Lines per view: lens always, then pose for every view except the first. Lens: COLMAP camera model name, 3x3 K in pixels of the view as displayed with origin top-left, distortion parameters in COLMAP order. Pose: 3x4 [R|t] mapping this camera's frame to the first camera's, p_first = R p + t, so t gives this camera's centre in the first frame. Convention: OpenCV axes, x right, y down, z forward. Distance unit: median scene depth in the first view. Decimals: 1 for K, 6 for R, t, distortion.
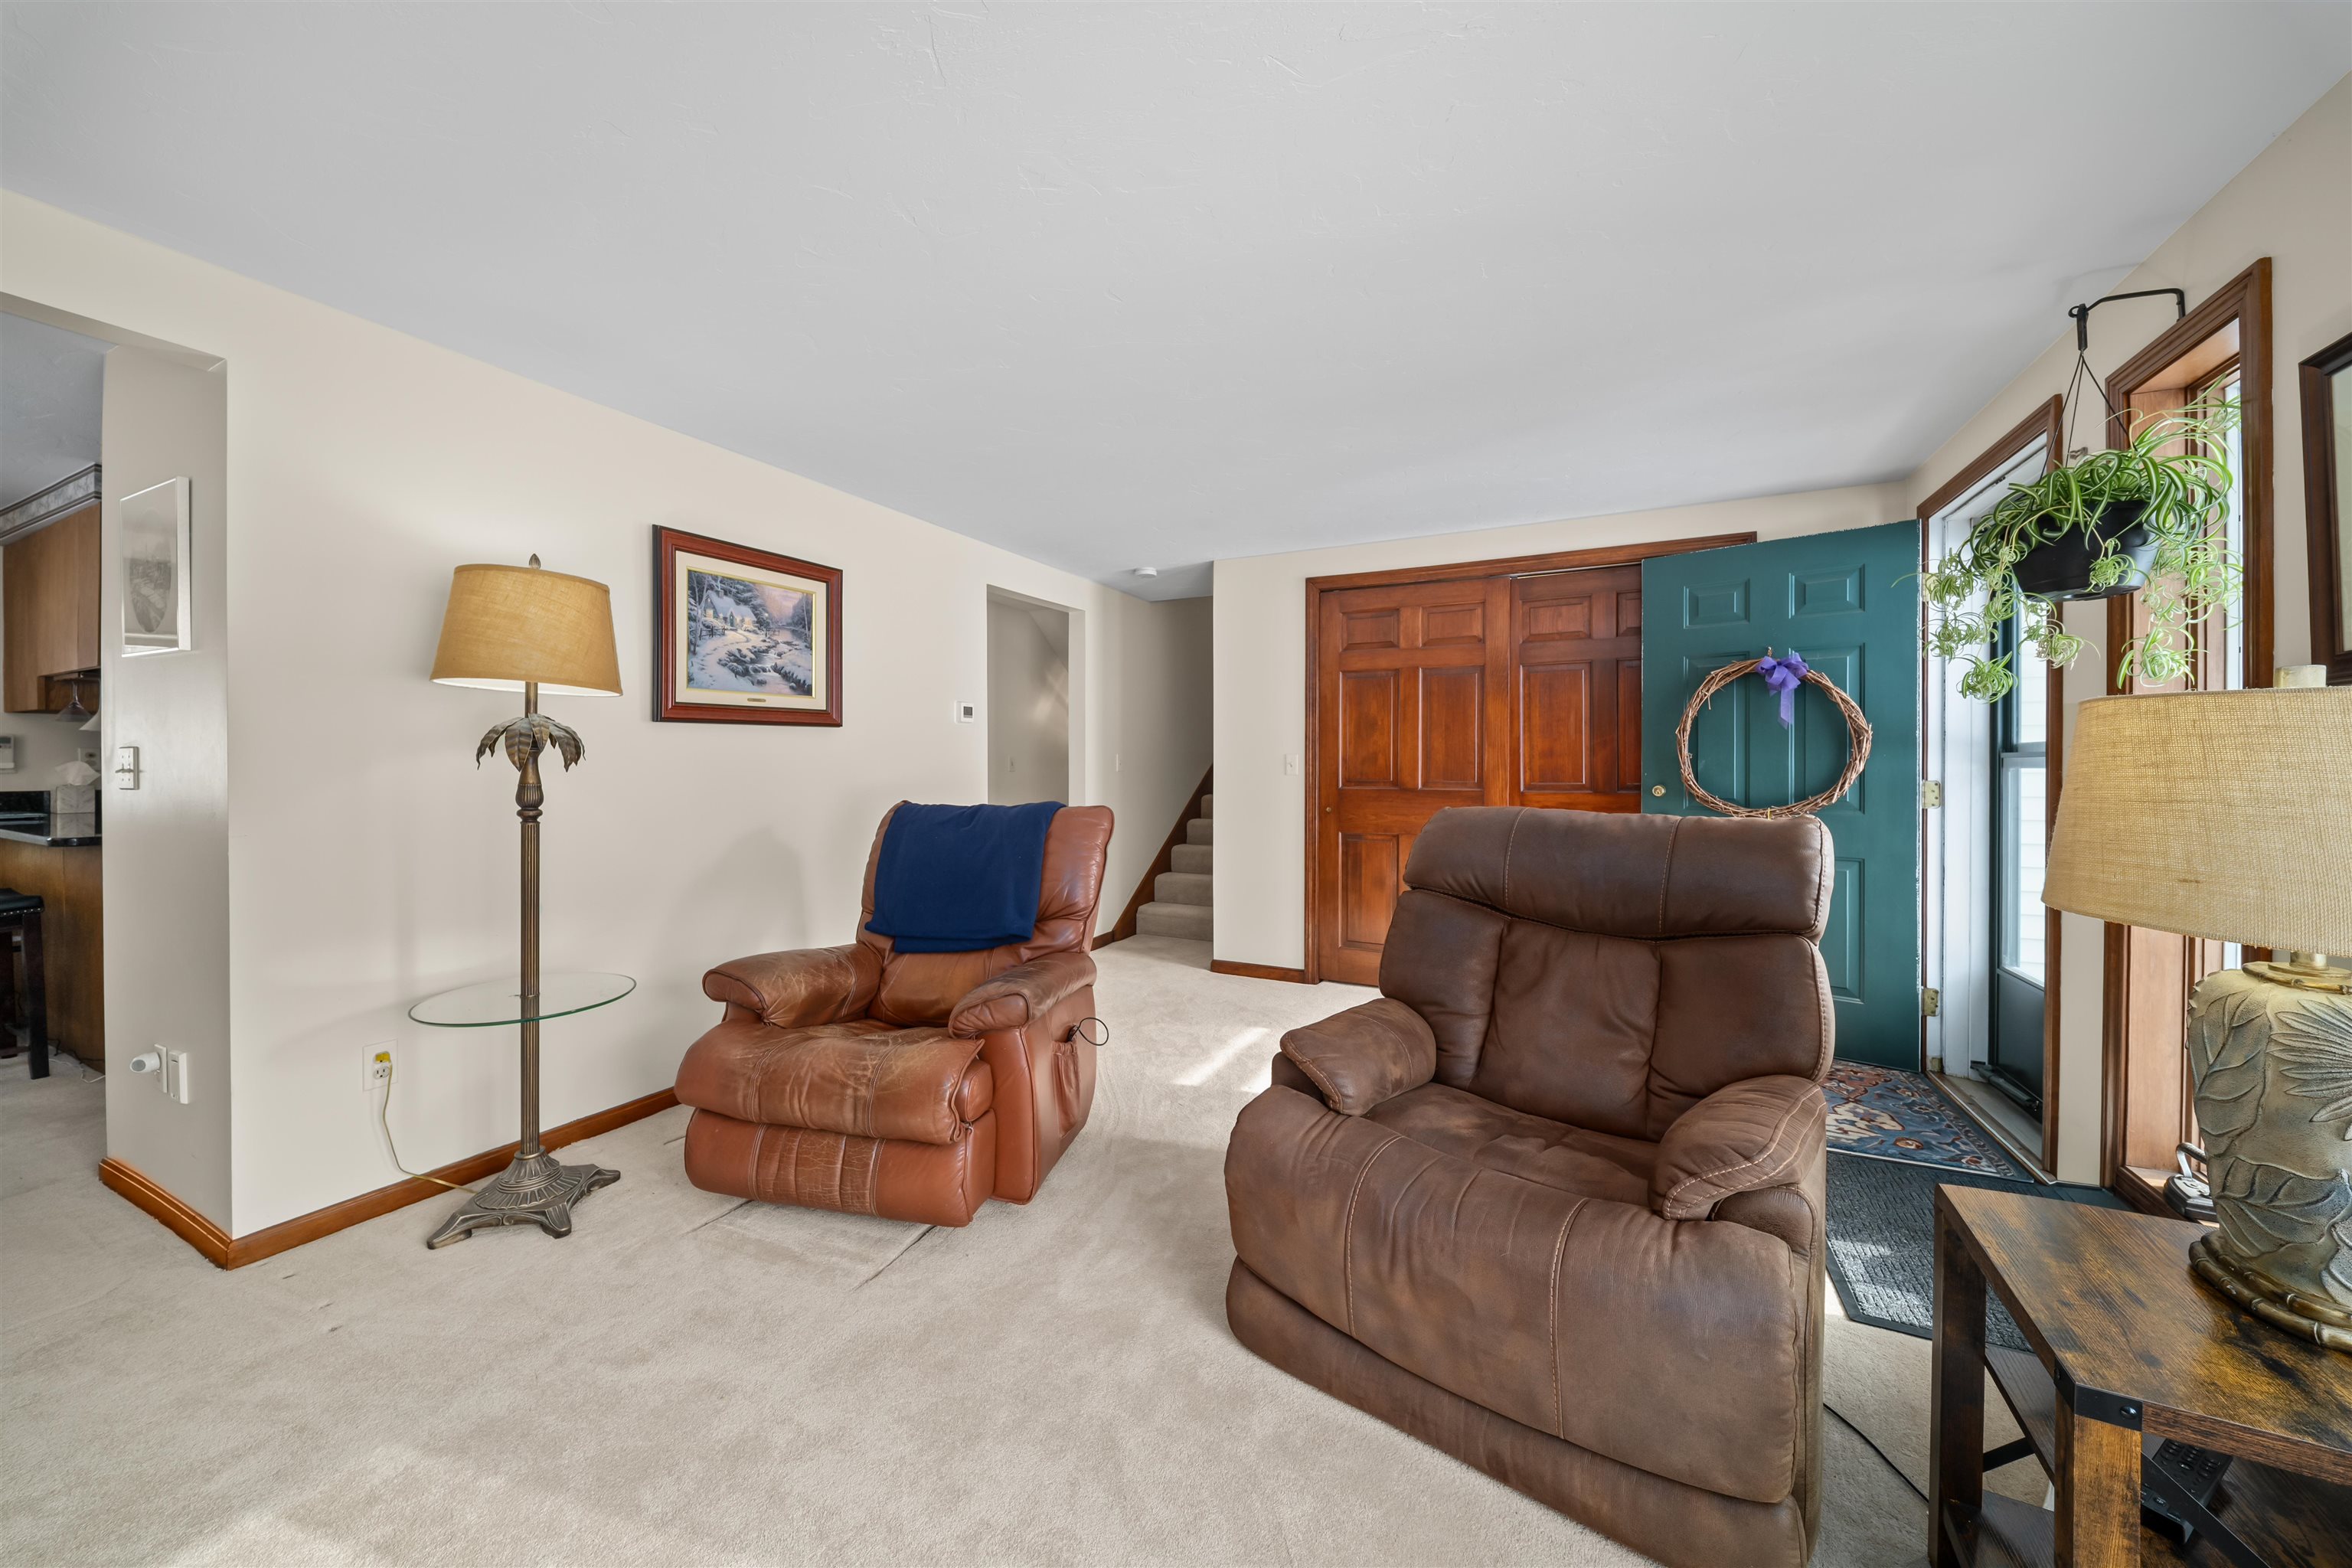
lens RADIAL K [[826.7, 0, 1180.5], [0, 826.7, 772.2], [0, 0, 1]] dist [0.000926, -0.003907]
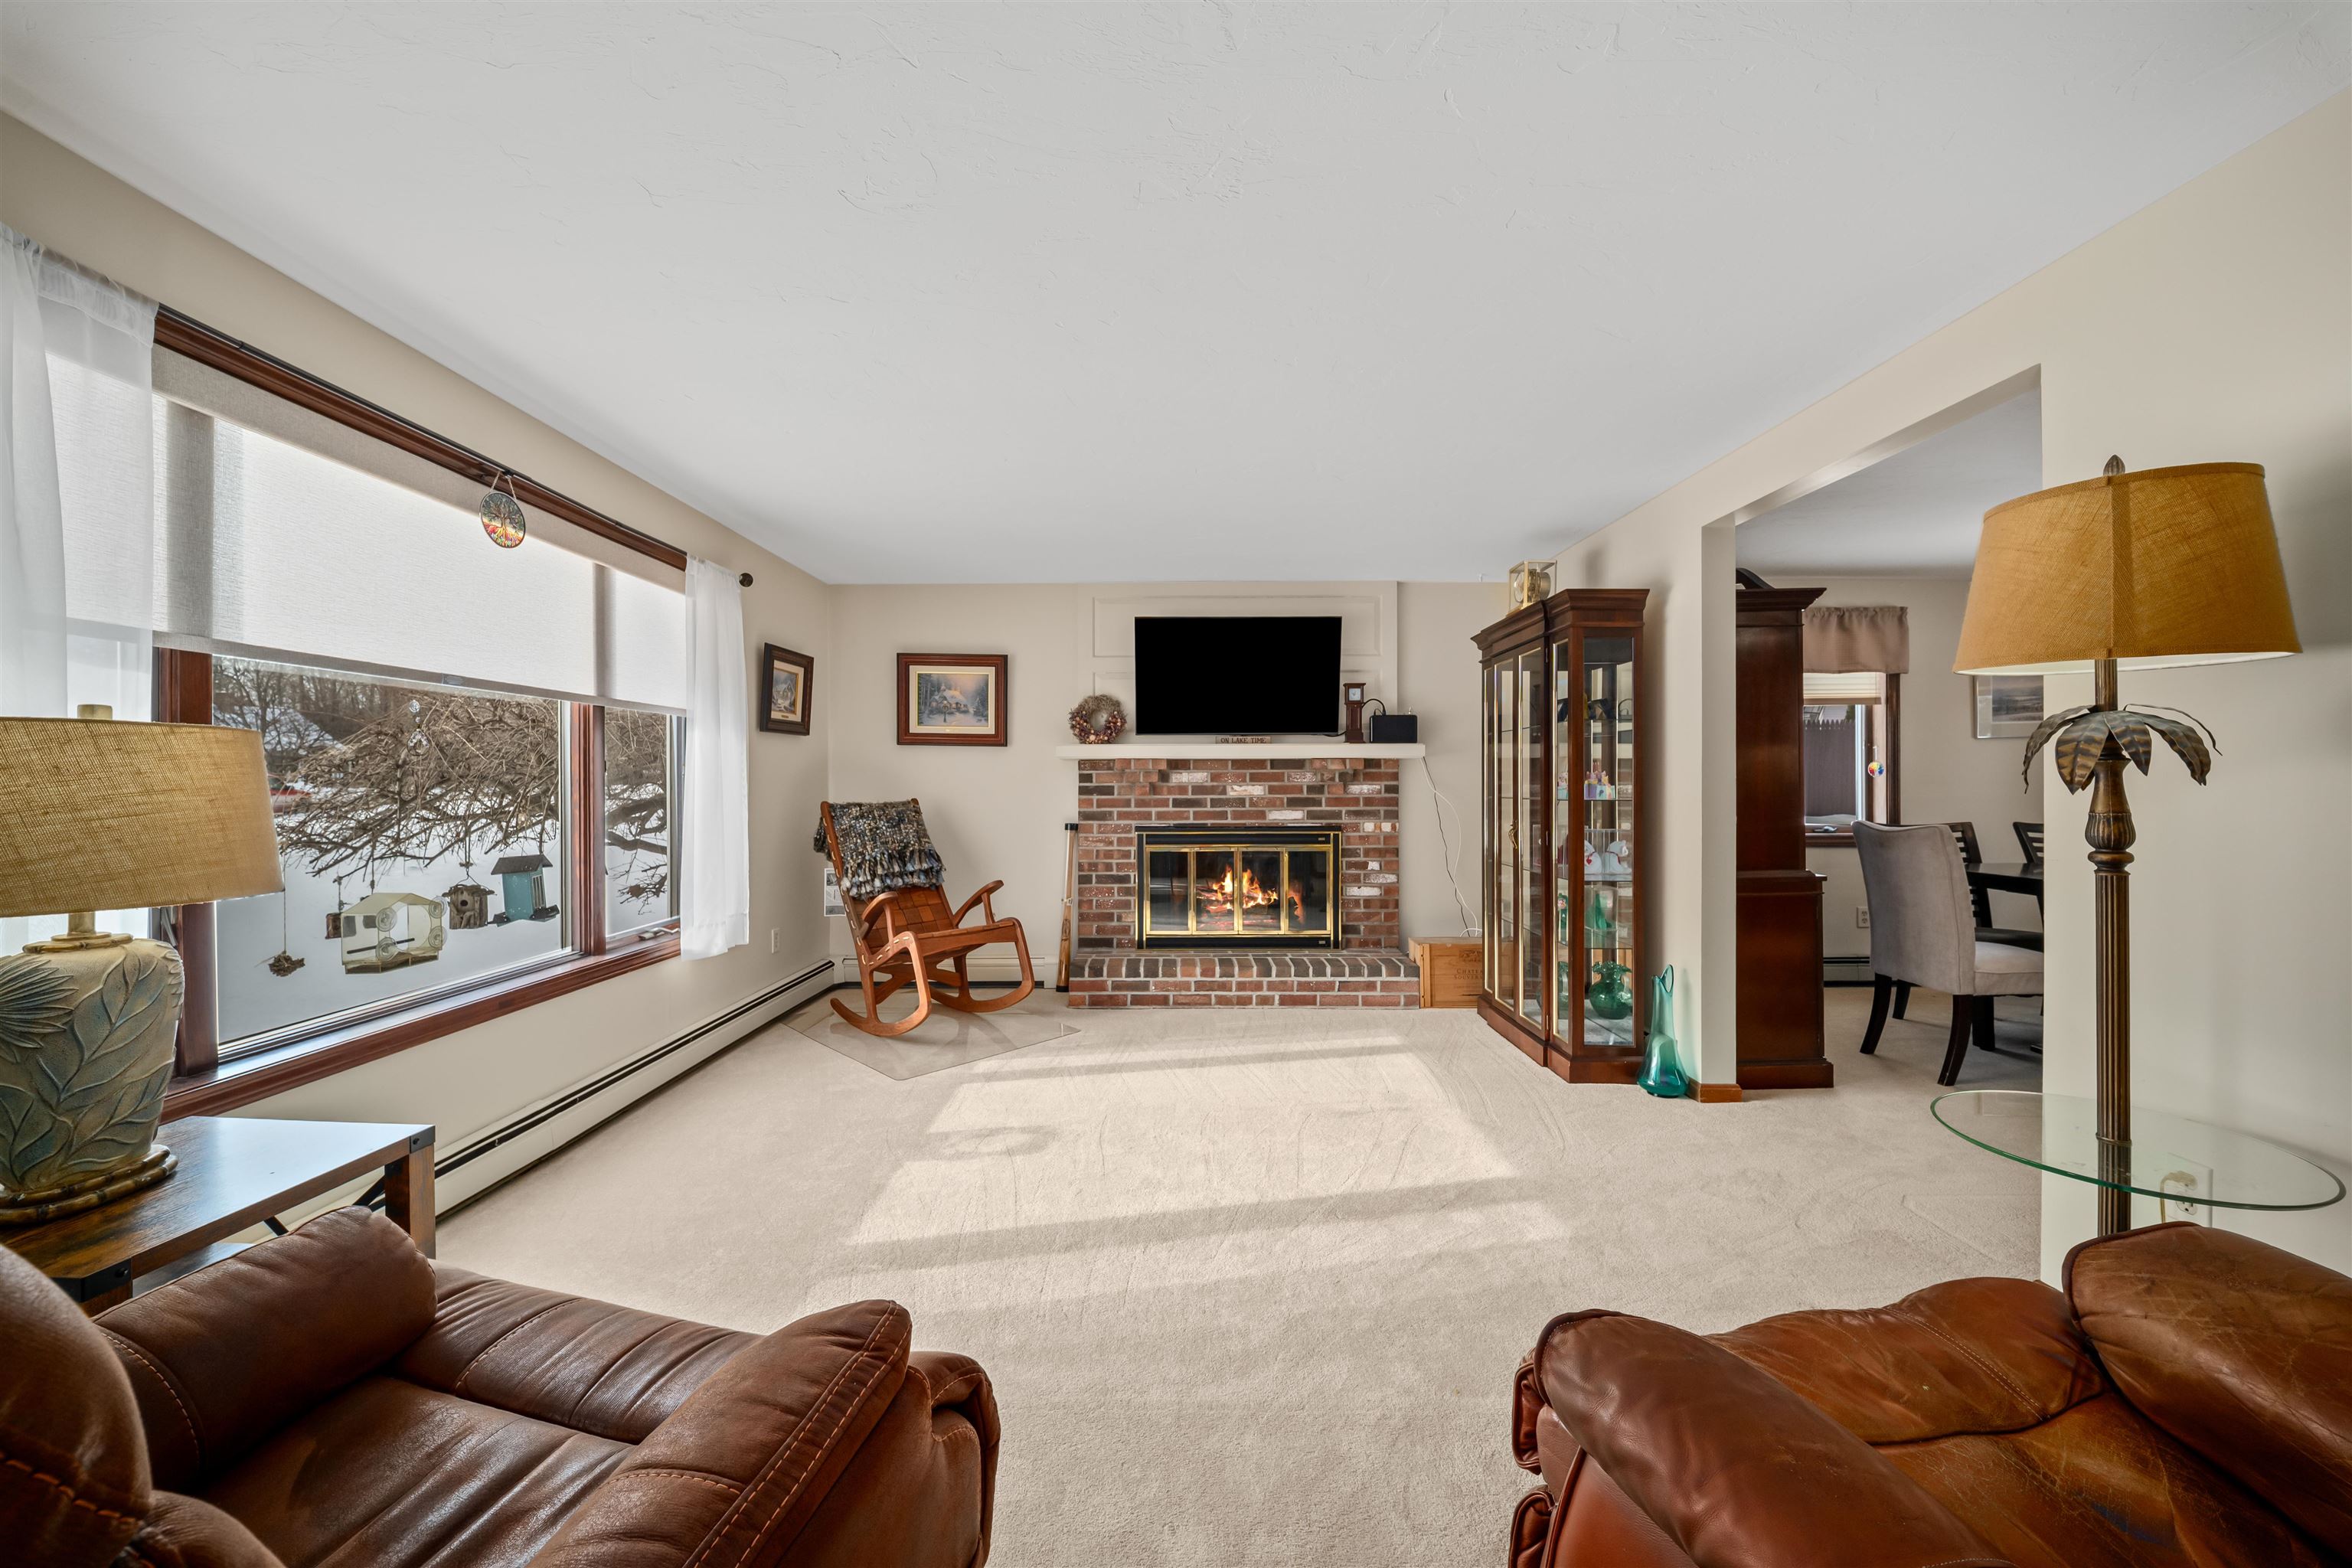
lens RADIAL K [[826.7, 0, 1185.5], [0, 826.7, 791.3], [0, 0, 1]] dist [0.000926, -0.003907]
pose [[-0.892498, 0.002868, -0.451042, 0.154325], [-0.006644, 0.999788, 0.019504, -0.010214], [0.451002, 0.020404, -0.892290, 1.248718]]
